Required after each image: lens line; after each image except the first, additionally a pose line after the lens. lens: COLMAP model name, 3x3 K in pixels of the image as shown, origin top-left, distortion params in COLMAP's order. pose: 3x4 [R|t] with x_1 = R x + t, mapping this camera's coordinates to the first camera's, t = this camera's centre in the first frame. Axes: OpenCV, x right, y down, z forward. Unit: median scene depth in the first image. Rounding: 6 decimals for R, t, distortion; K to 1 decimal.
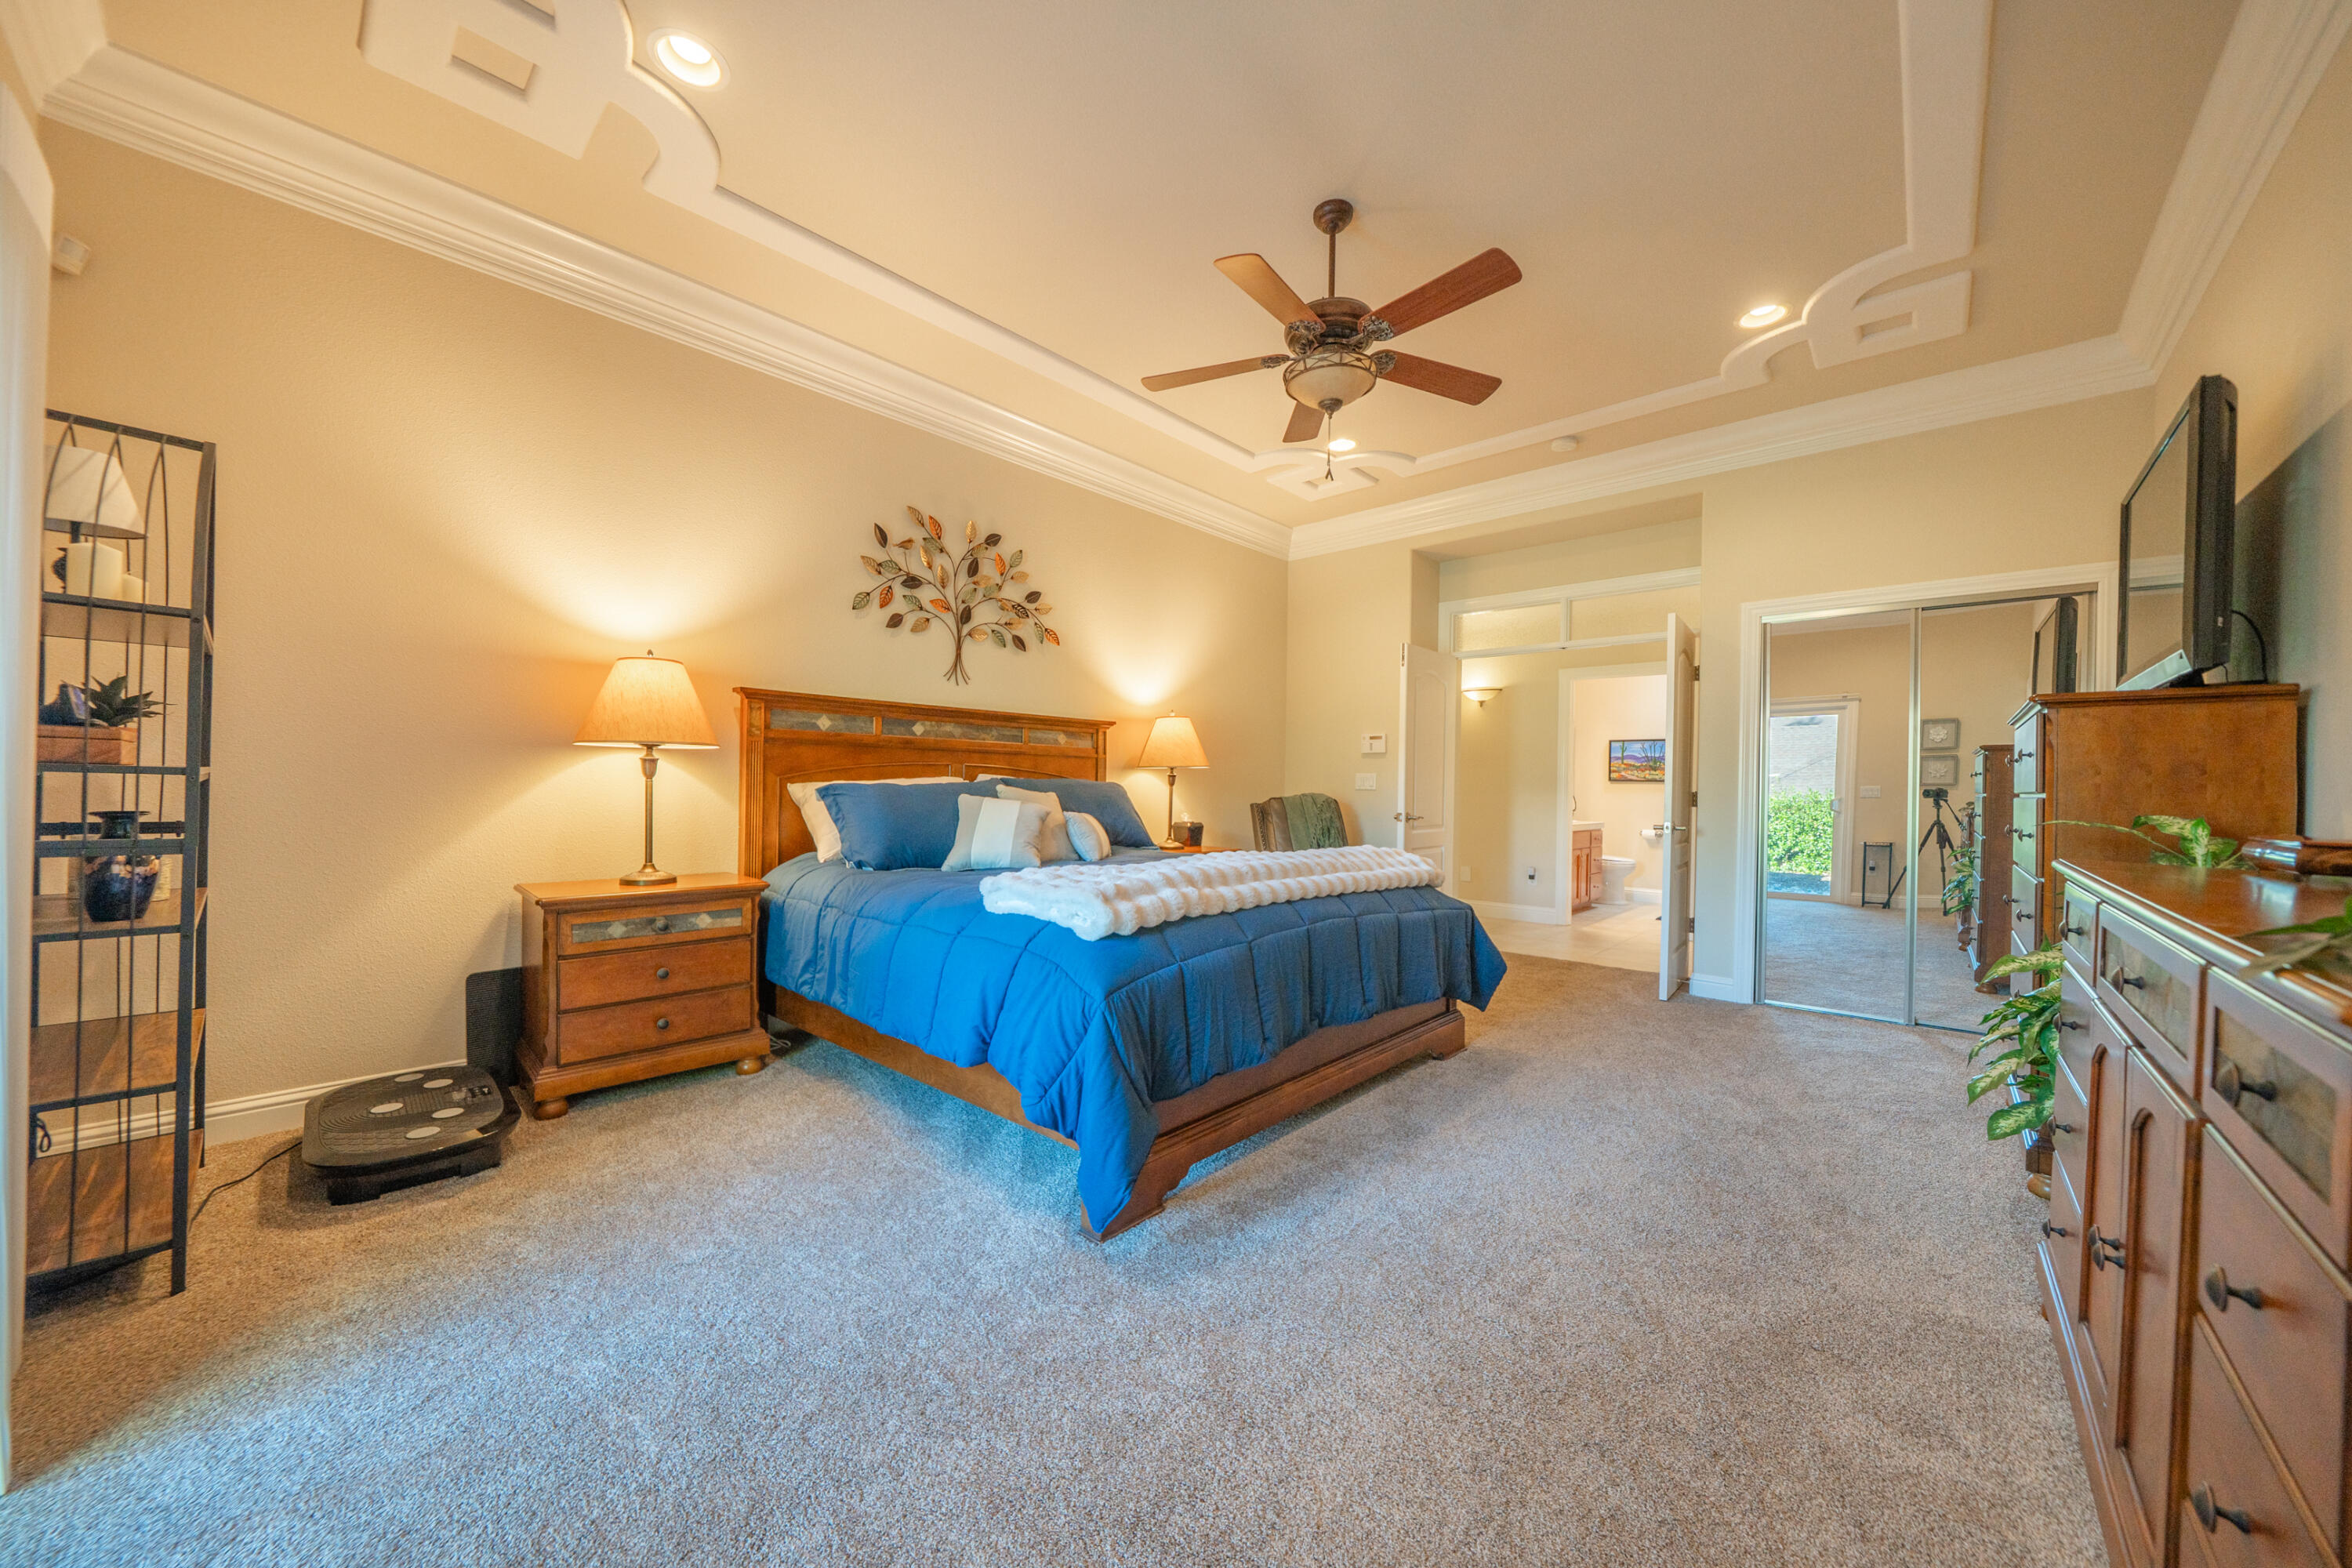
lens RADIAL K [[812.2, 0, 1174.1], [0, 812.2, 783.5], [0, 0, 1]] dist [-0.011130, 0.000773]
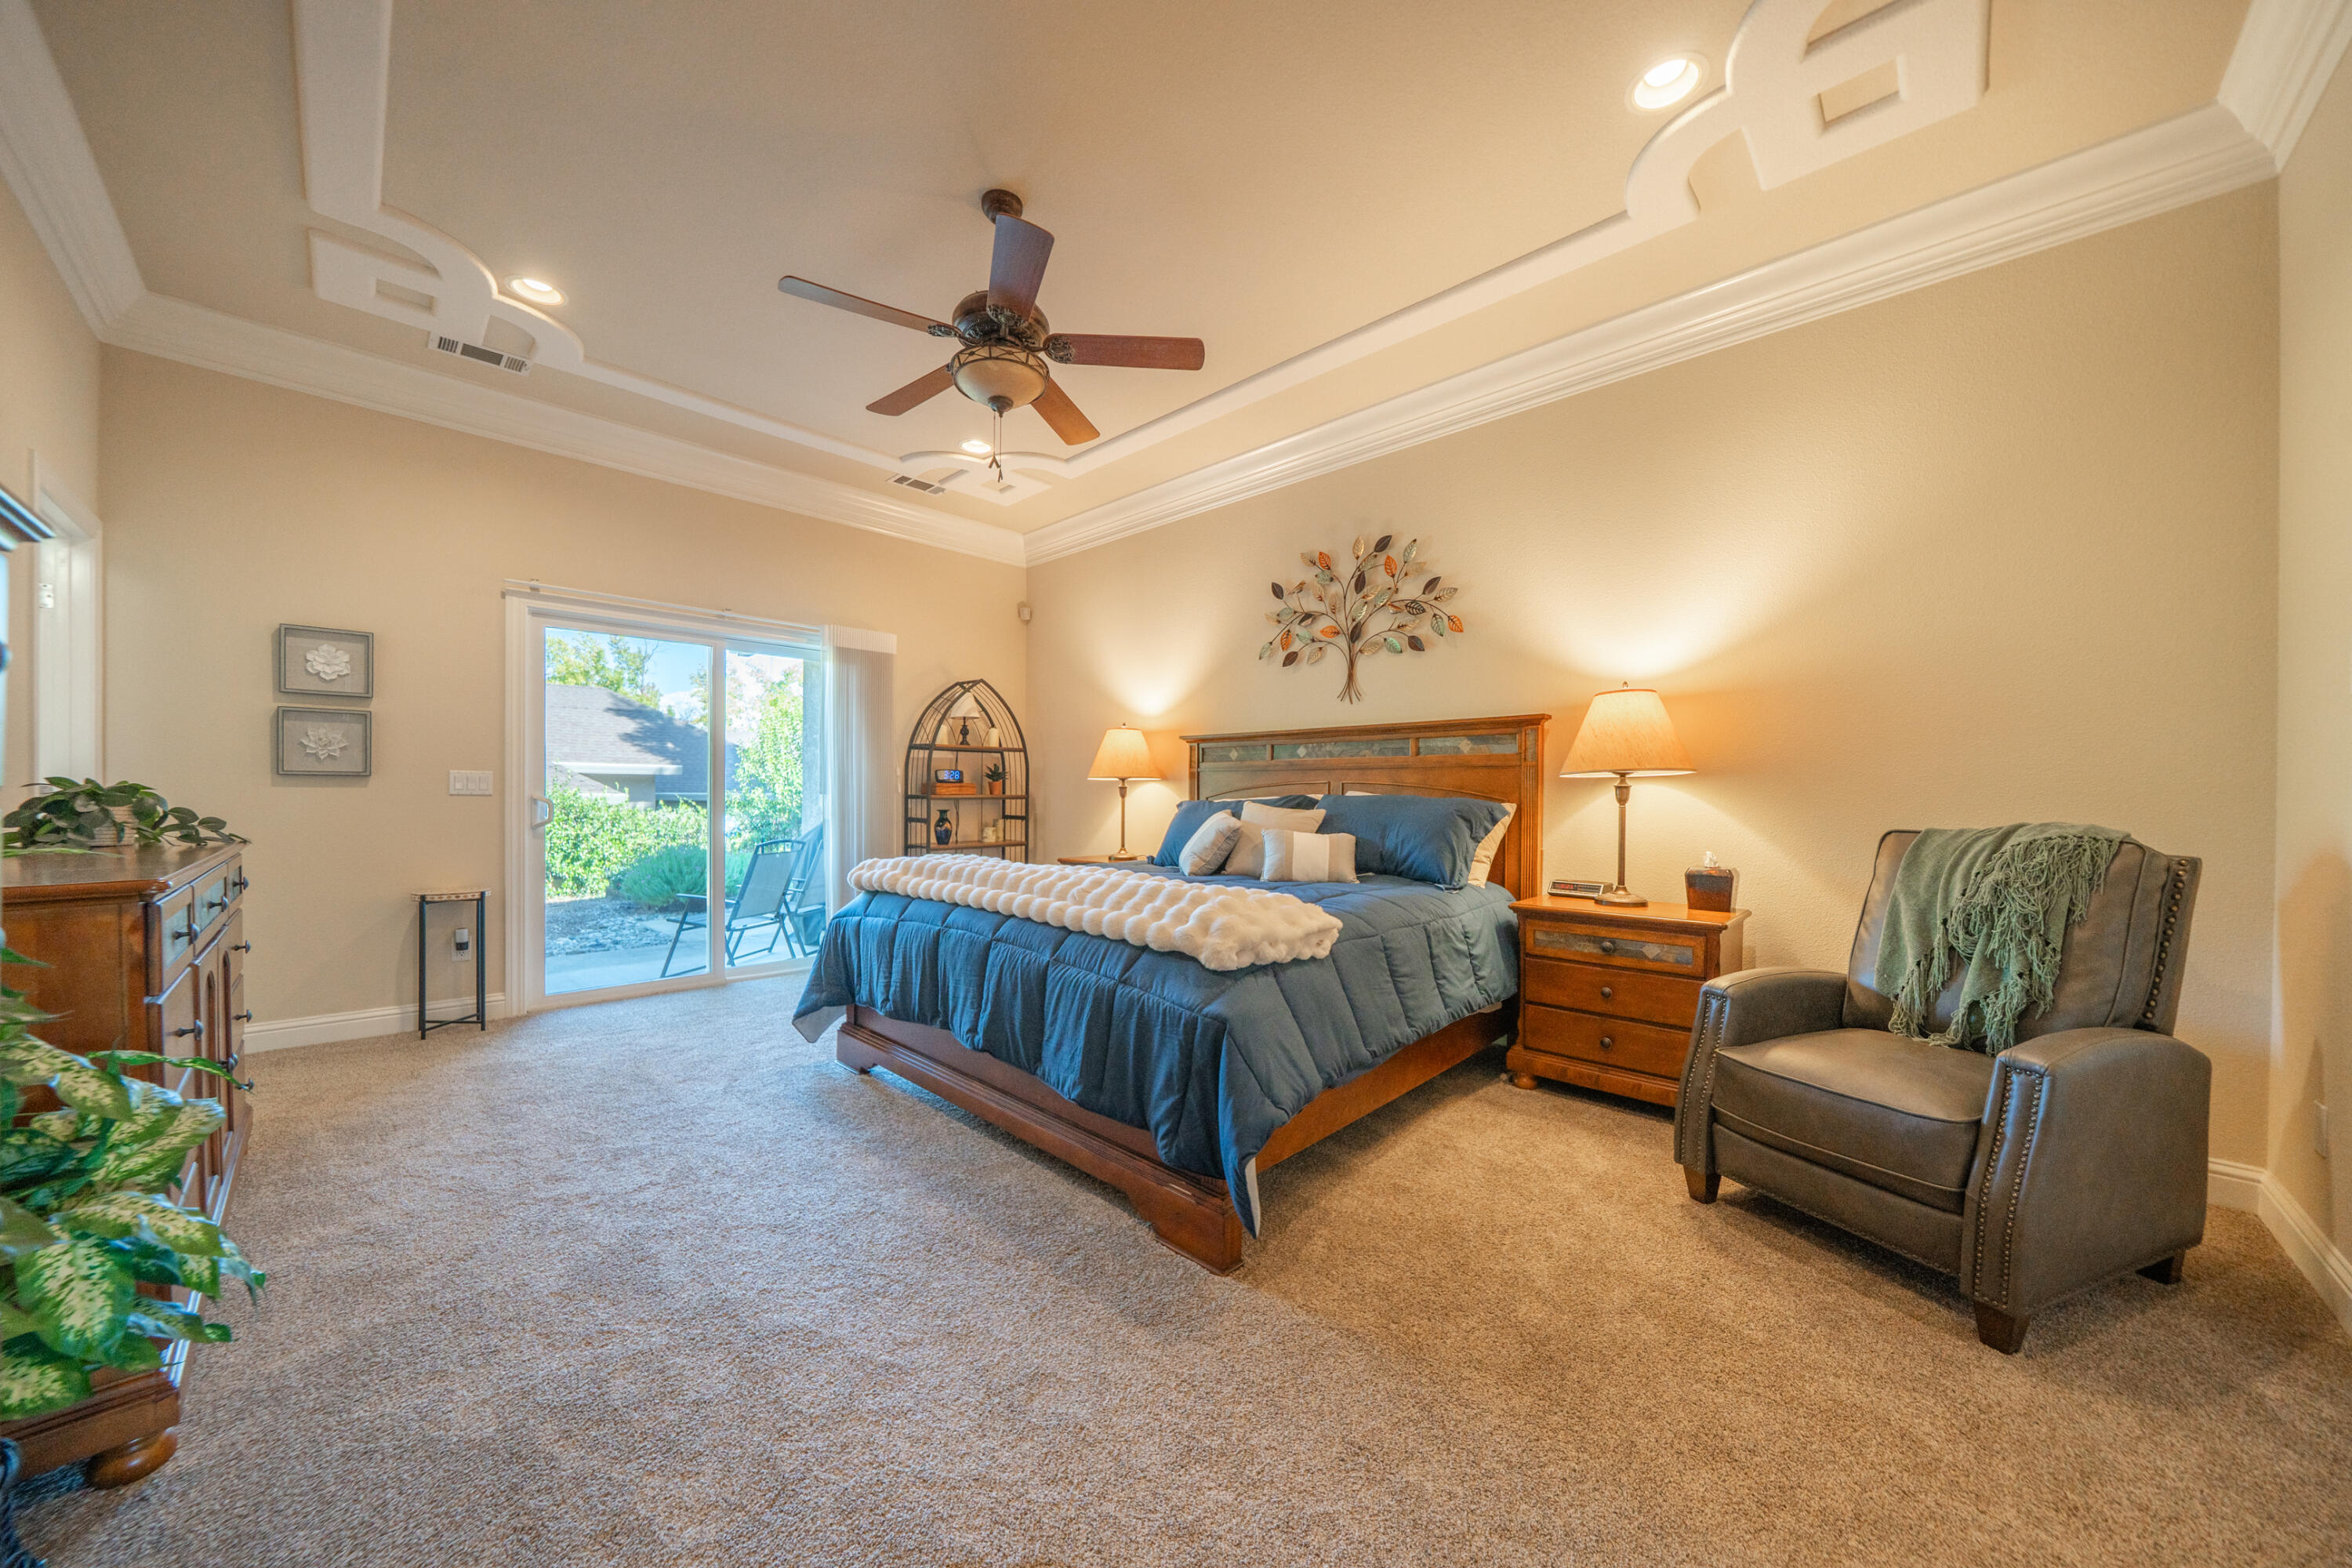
lens RADIAL K [[812.2, 0, 1173.9], [0, 812.2, 794.9], [0, 0, 1]] dist [-0.011130, 0.000773]
pose [[-0.006291, -0.020775, -0.999764, 0.737571], [-0.007781, 0.999755, -0.020726, 0.014286], [0.999950, 0.007649, -0.006451, 0.783875]]
